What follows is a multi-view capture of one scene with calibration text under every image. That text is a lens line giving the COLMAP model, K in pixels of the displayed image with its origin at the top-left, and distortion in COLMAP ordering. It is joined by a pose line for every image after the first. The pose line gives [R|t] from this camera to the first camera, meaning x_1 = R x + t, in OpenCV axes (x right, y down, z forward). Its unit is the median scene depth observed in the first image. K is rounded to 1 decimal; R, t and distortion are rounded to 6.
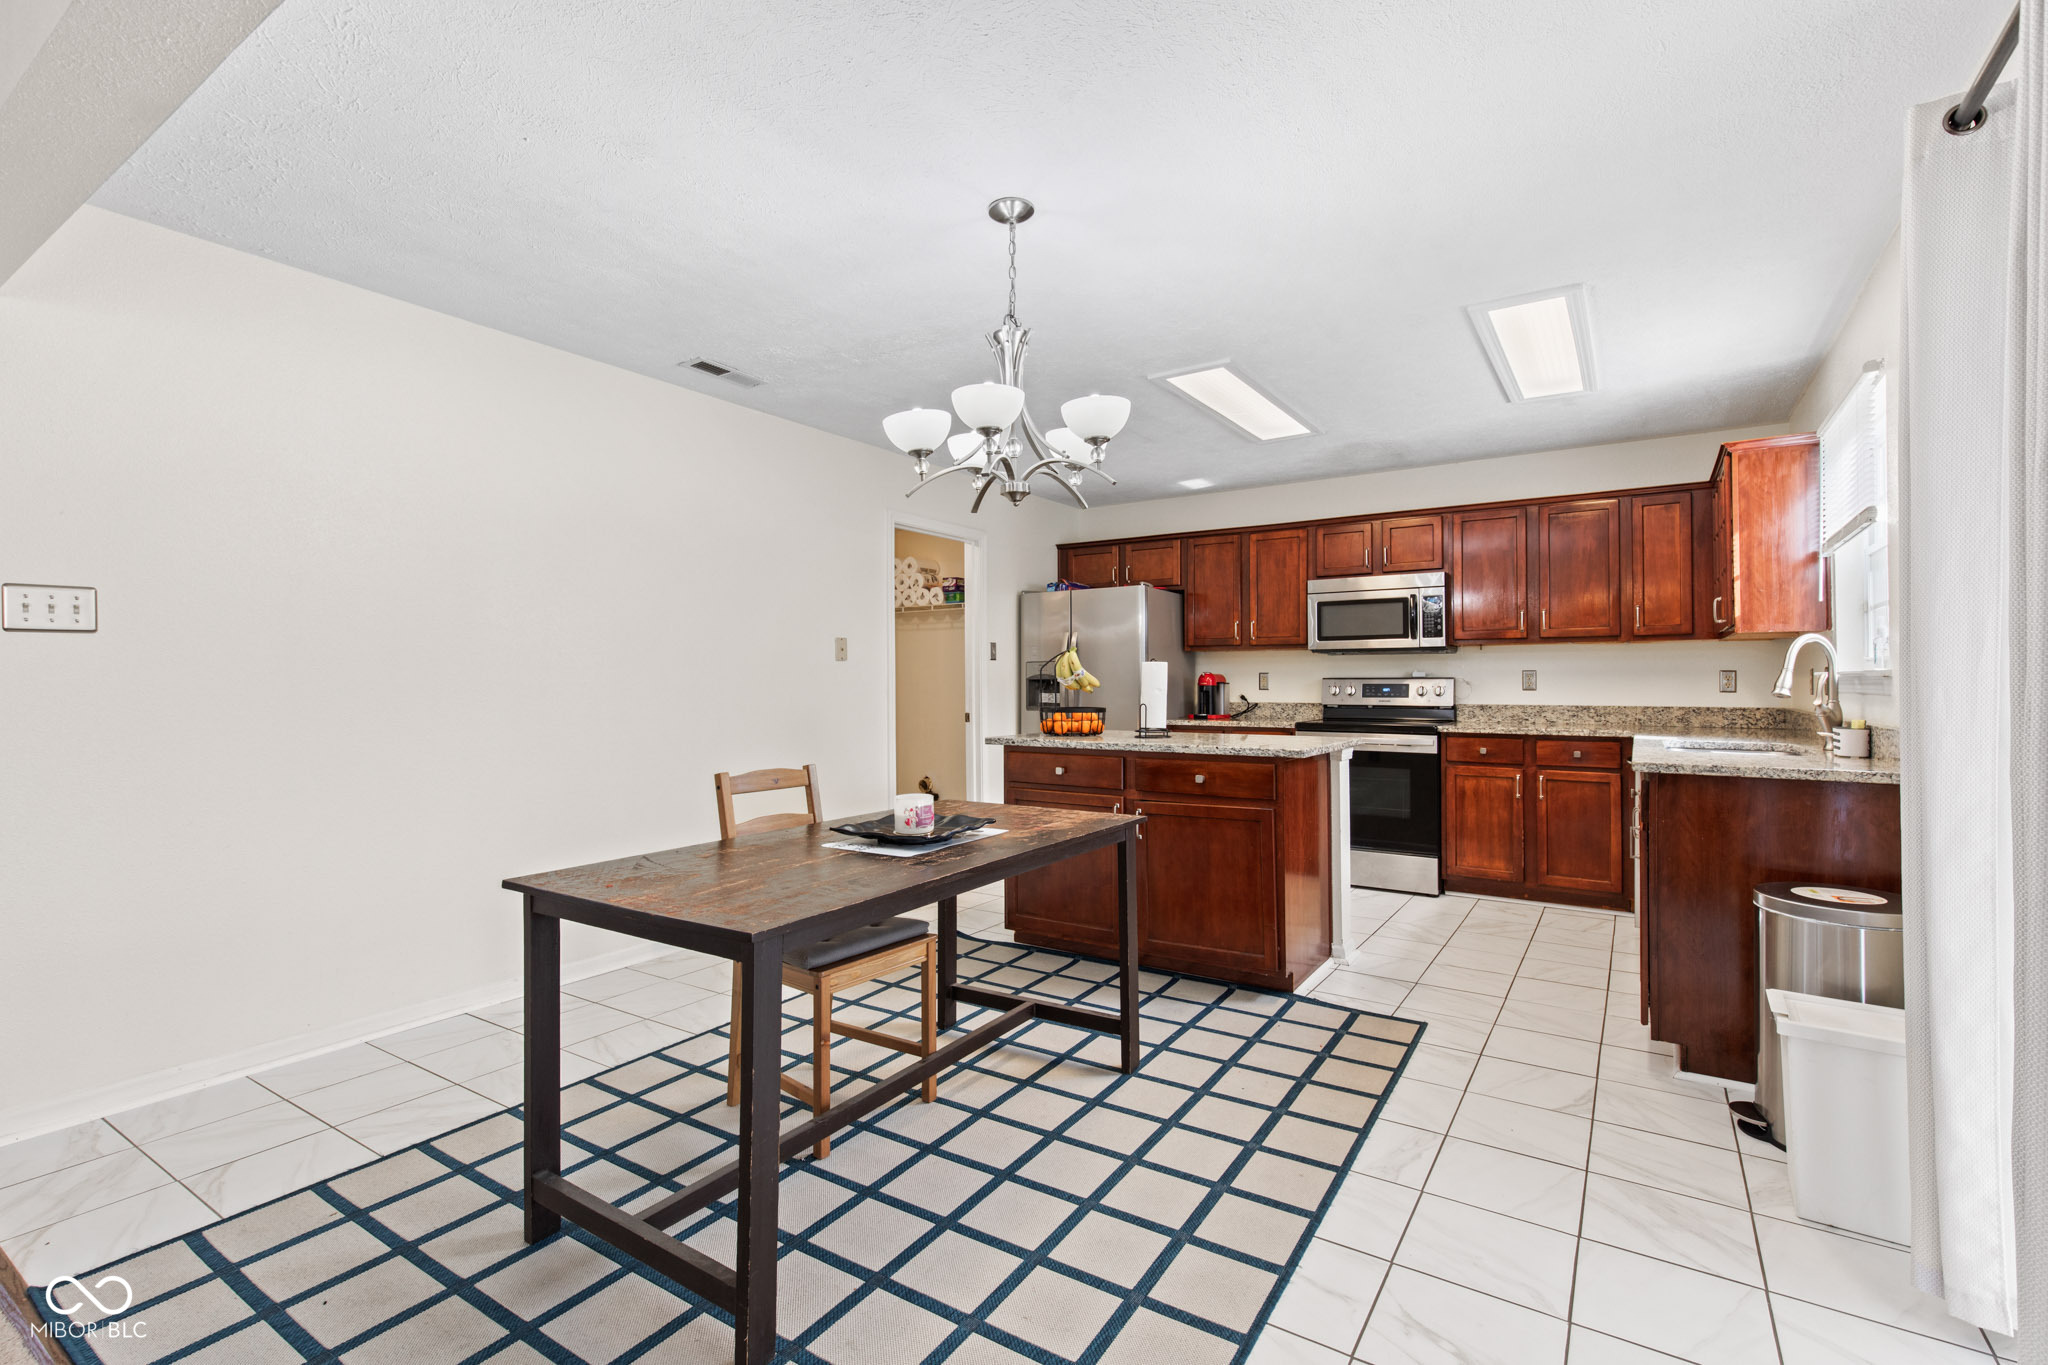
lens RADIAL K [[923.3, 0, 1038.9], [0, 923.3, 662.7], [0, 0, 1]] dist [0.006621, -0.001228]
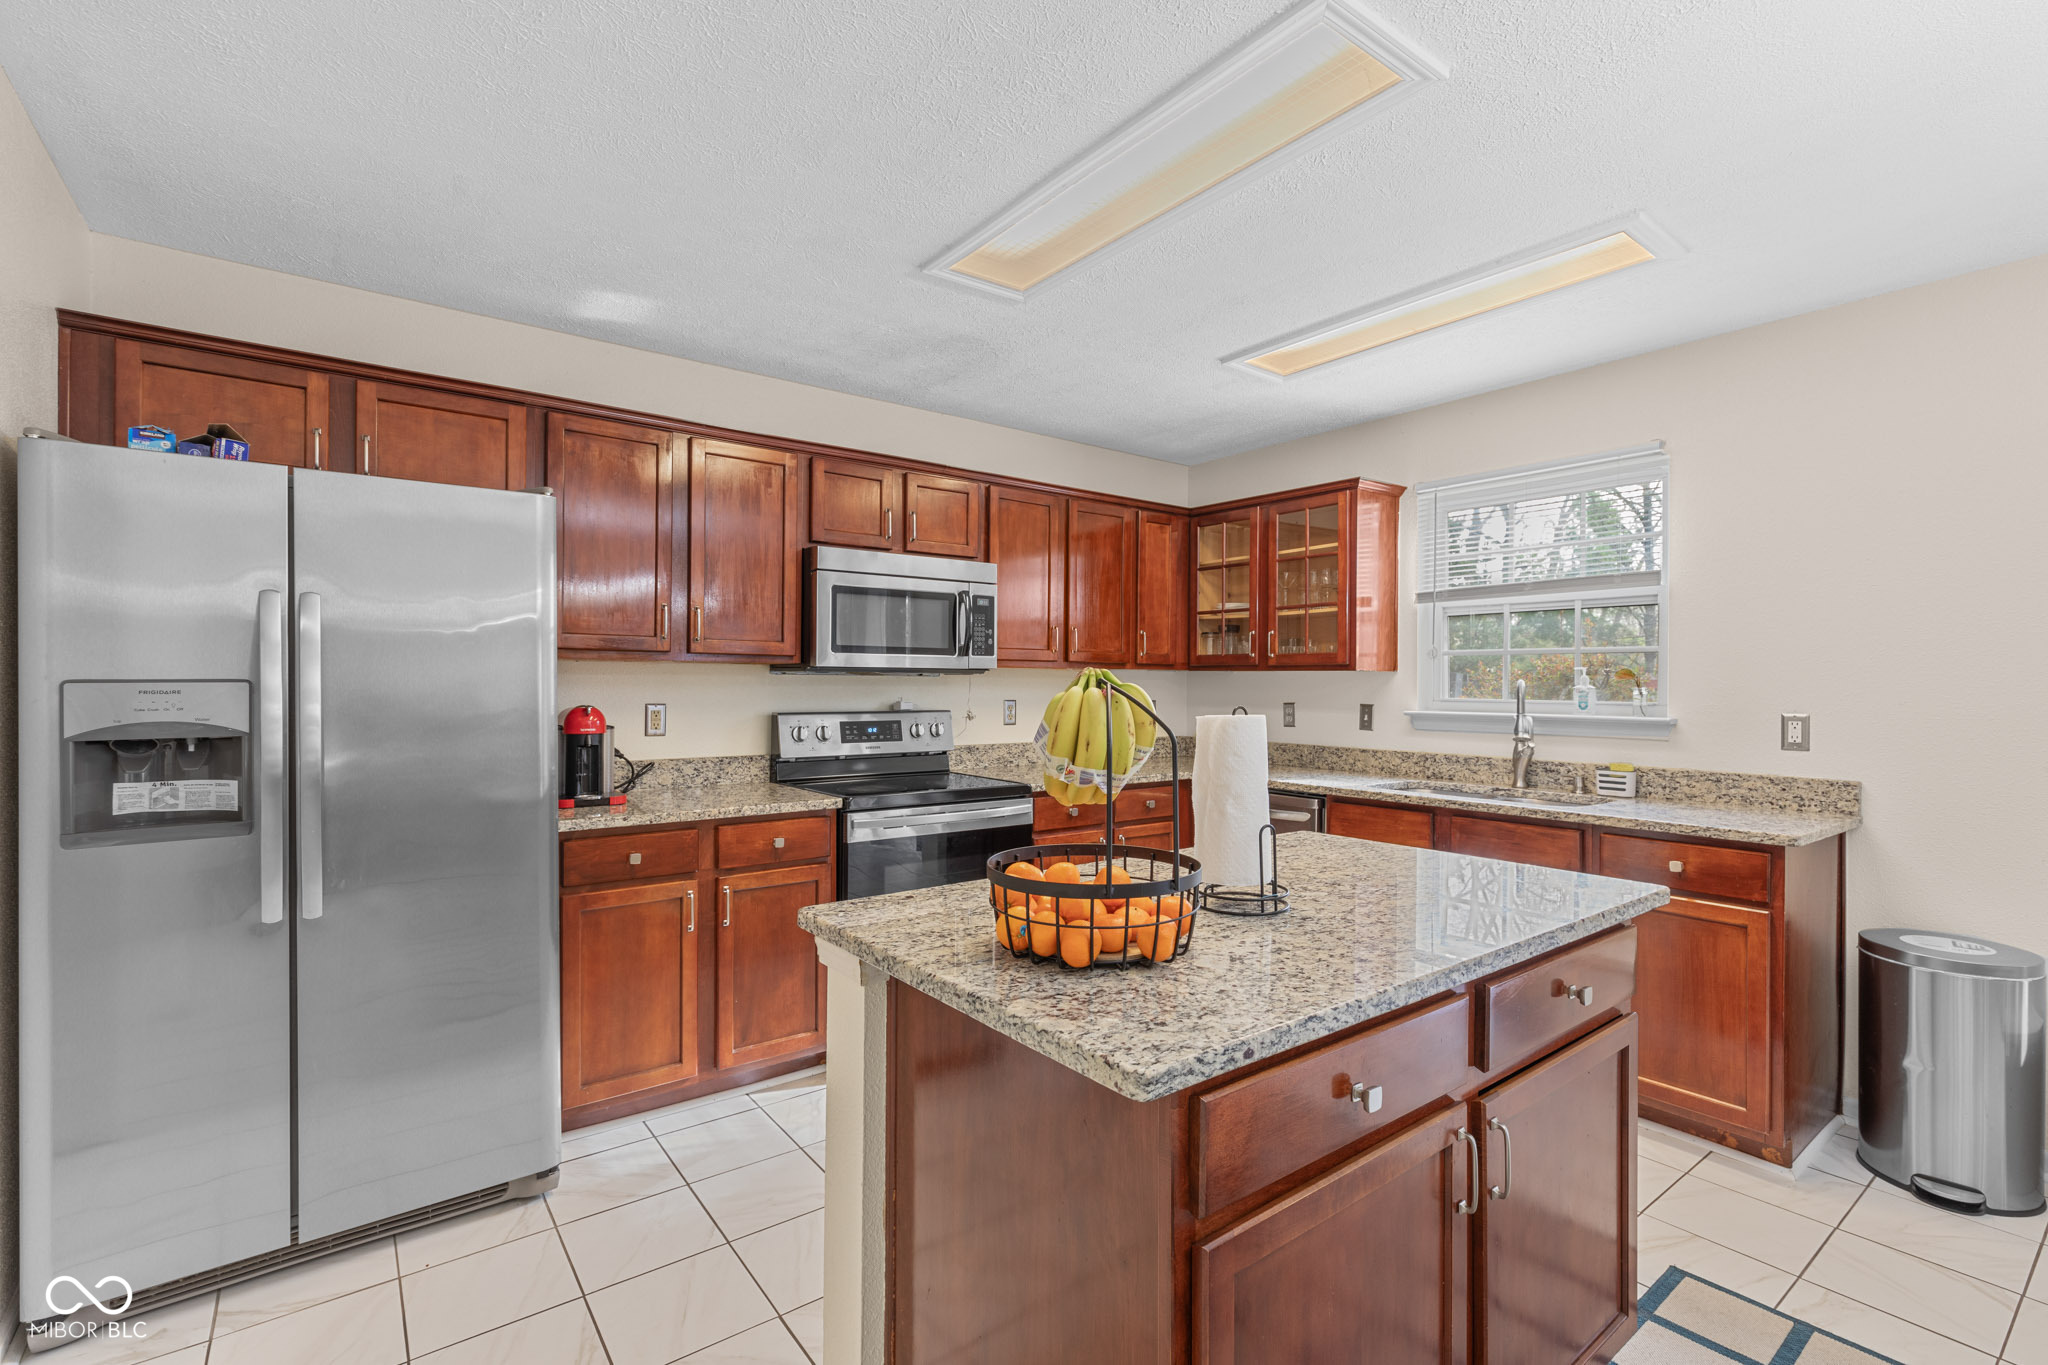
lens RADIAL K [[923.3, 0, 1033.1], [0, 923.3, 684.7], [0, 0, 1]] dist [0.006621, -0.001228]
pose [[0.344454, 0.003026, 0.938798, -0.230397], [-0.025105, 0.999667, 0.005990, -0.011098], [-0.938467, -0.025632, 0.344416, 0.776769]]
